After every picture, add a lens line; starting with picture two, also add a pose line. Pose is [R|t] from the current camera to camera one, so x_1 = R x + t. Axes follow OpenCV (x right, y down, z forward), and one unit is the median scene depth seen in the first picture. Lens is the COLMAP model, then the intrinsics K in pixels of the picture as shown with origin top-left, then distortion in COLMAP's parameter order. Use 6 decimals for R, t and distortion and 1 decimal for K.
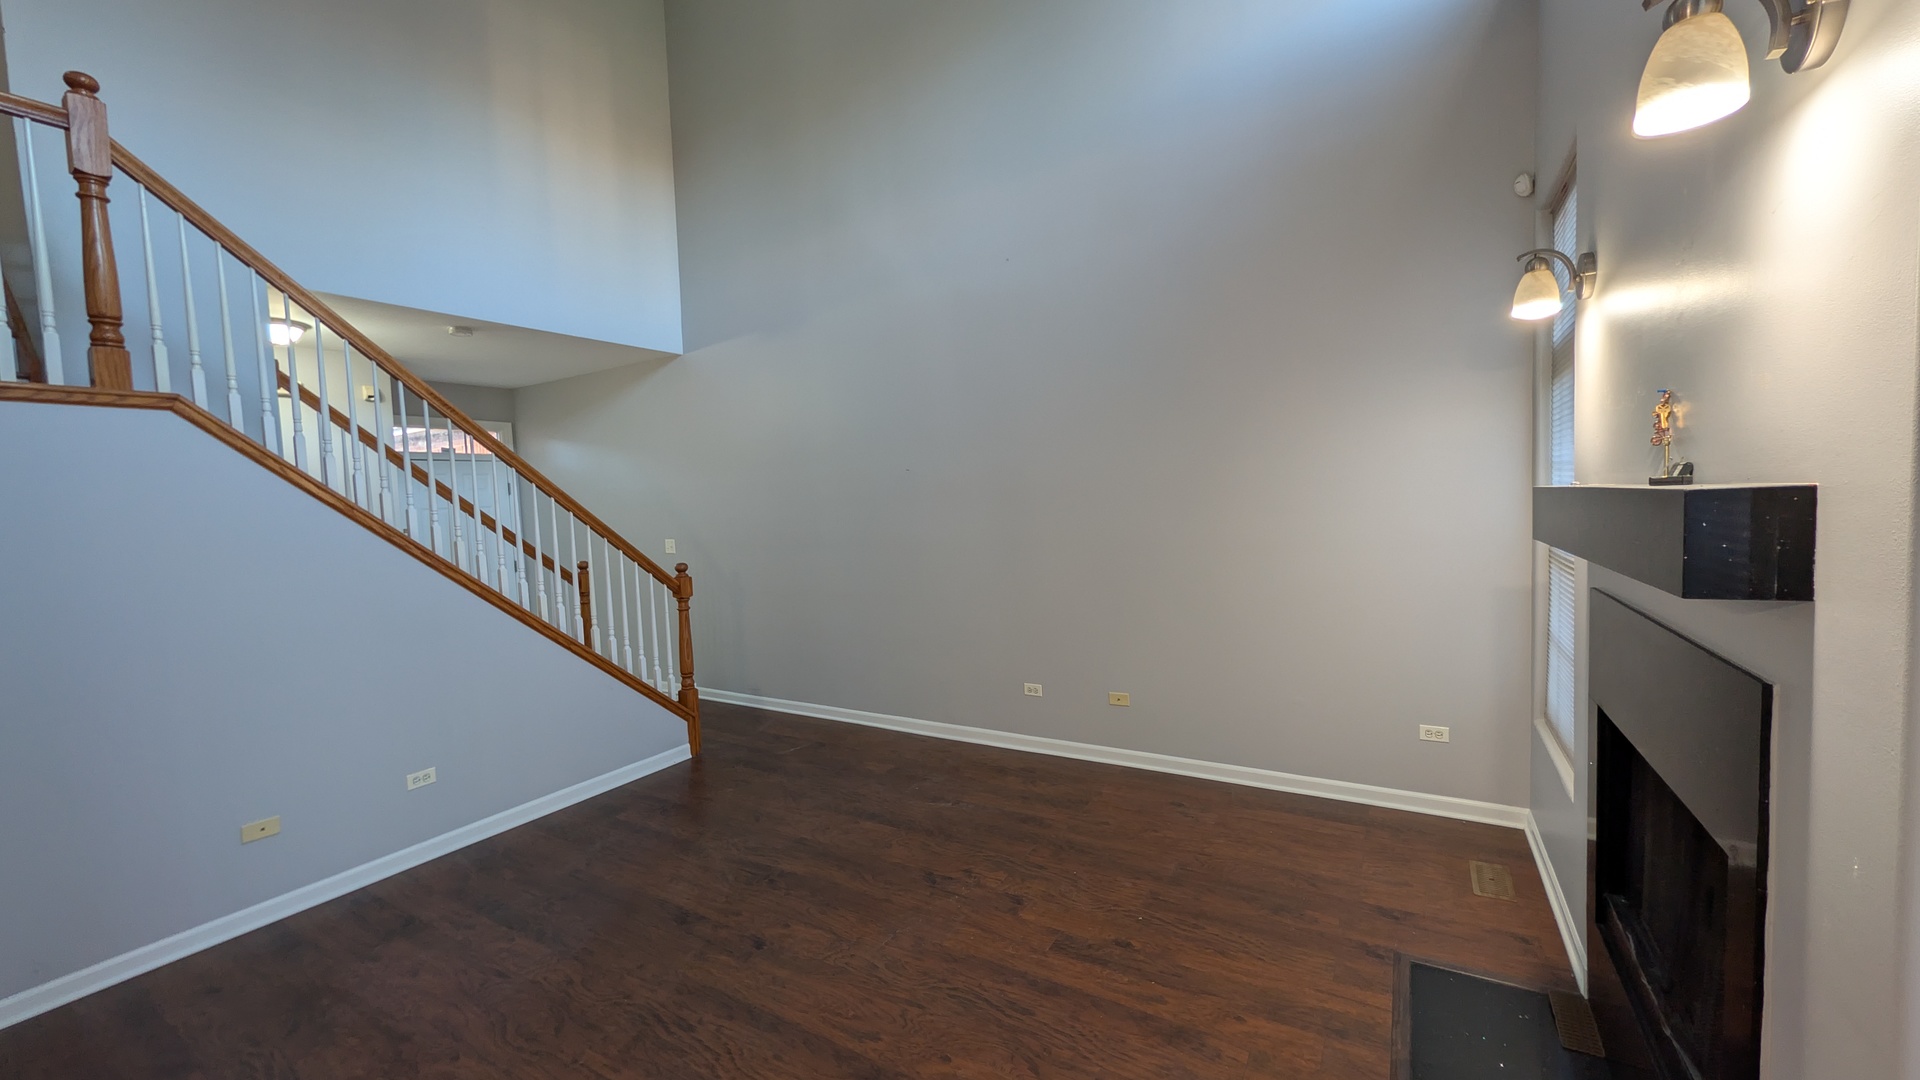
lens RADIAL K [[734.5, 0, 958.6], [0, 734.5, 541.5], [0, 0, 1]] dist [-0.001158, -0.000930]
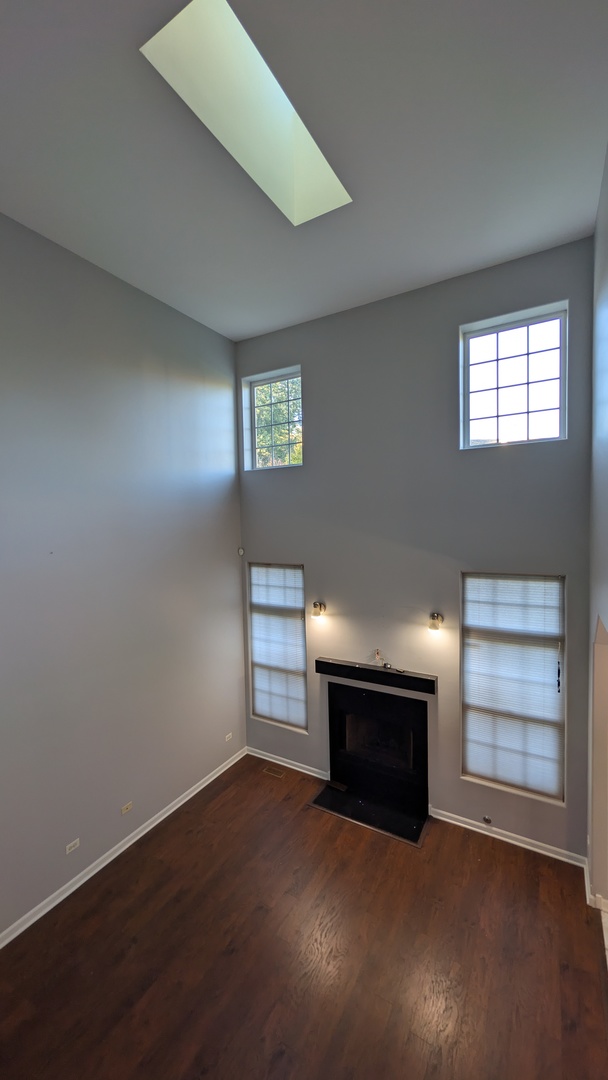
lens RADIAL K [[412.3, 0, 310.7], [0, 412.3, 539.0], [0, 0, 1]] dist [0.003517, -0.000135]
pose [[-0.012695, -0.007775, 0.999889, -1.147063], [0.077856, 0.996926, 0.008741, -0.596760], [-0.996884, 0.077958, -0.012051, 0.802113]]
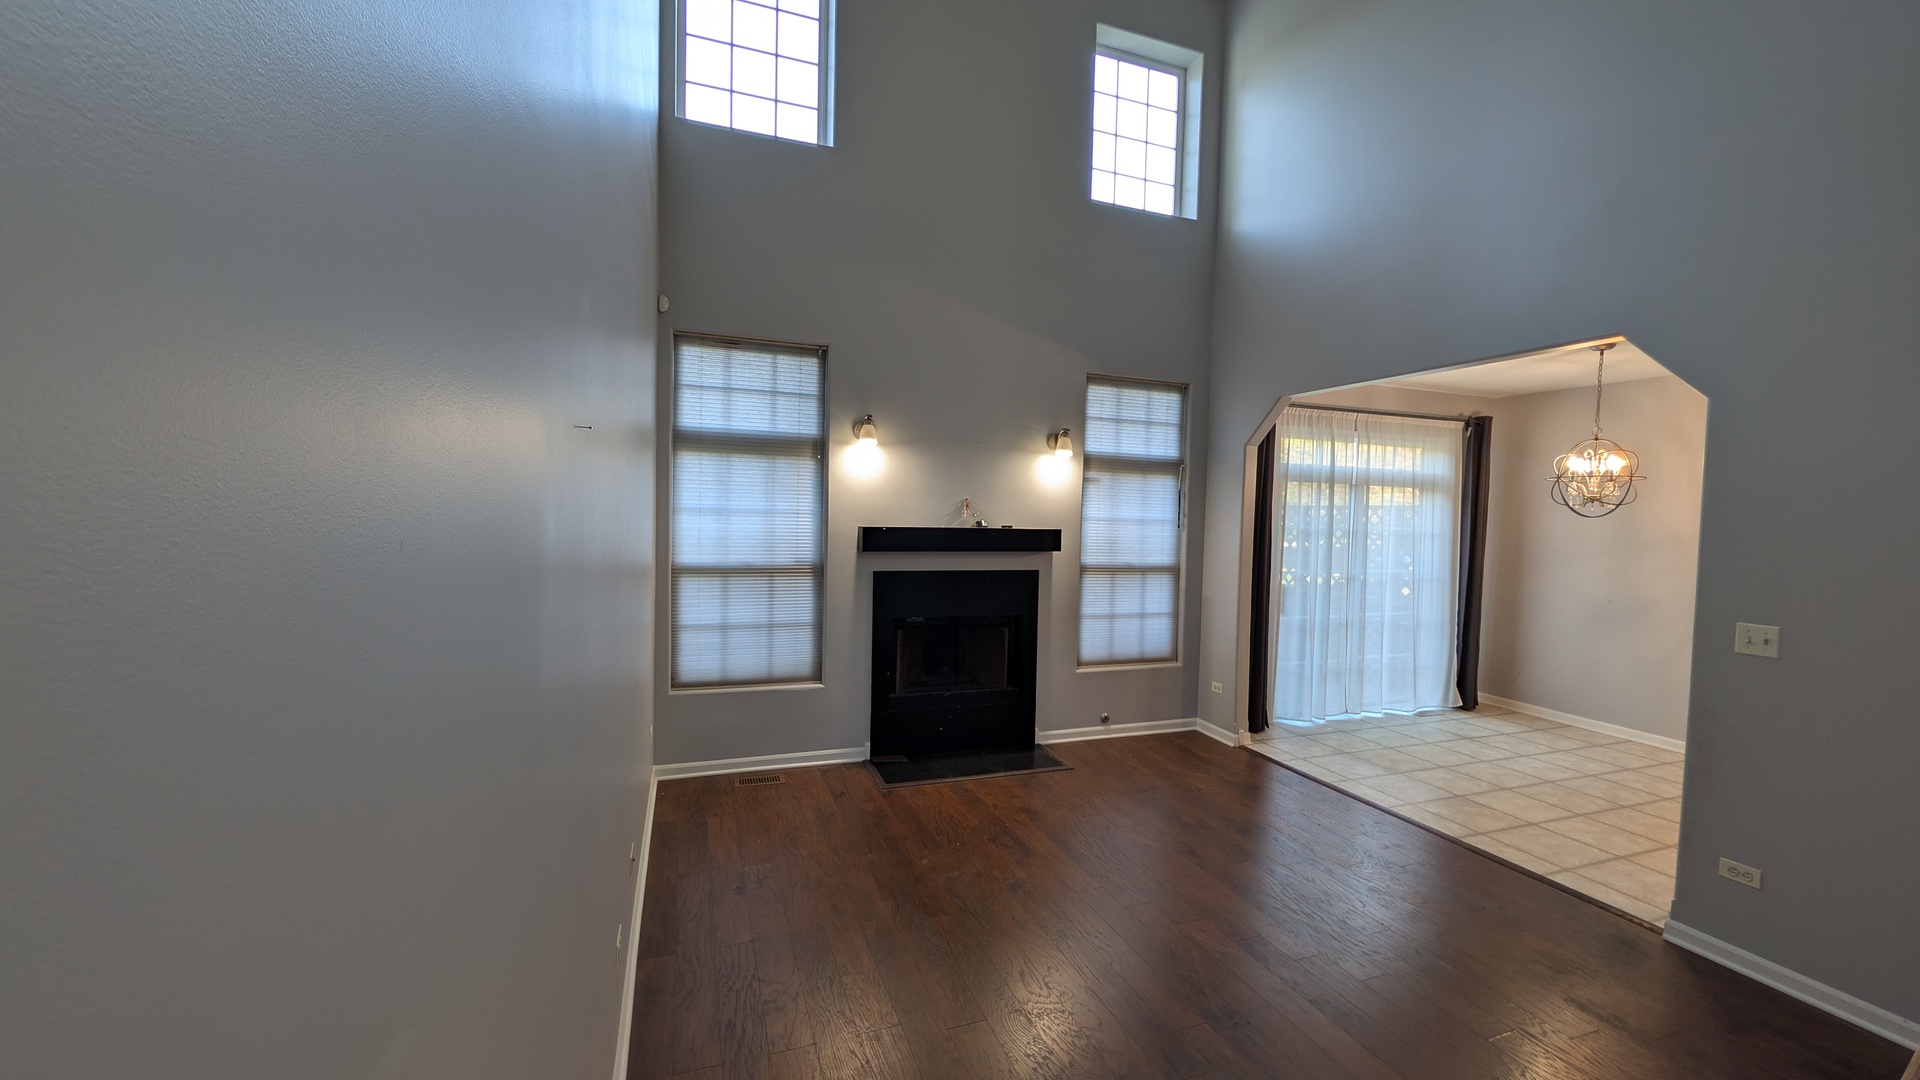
lens RADIAL K [[734.5, 0, 965.2], [0, 734.5, 539.8], [0, 0, 1]] dist [-0.001158, -0.000930]
pose [[-0.783423, -0.002689, 0.621483, -0.582961], [0.041980, 0.997478, 0.057235, -0.117066], [-0.620070, 0.070929, -0.781334, 1.946780]]
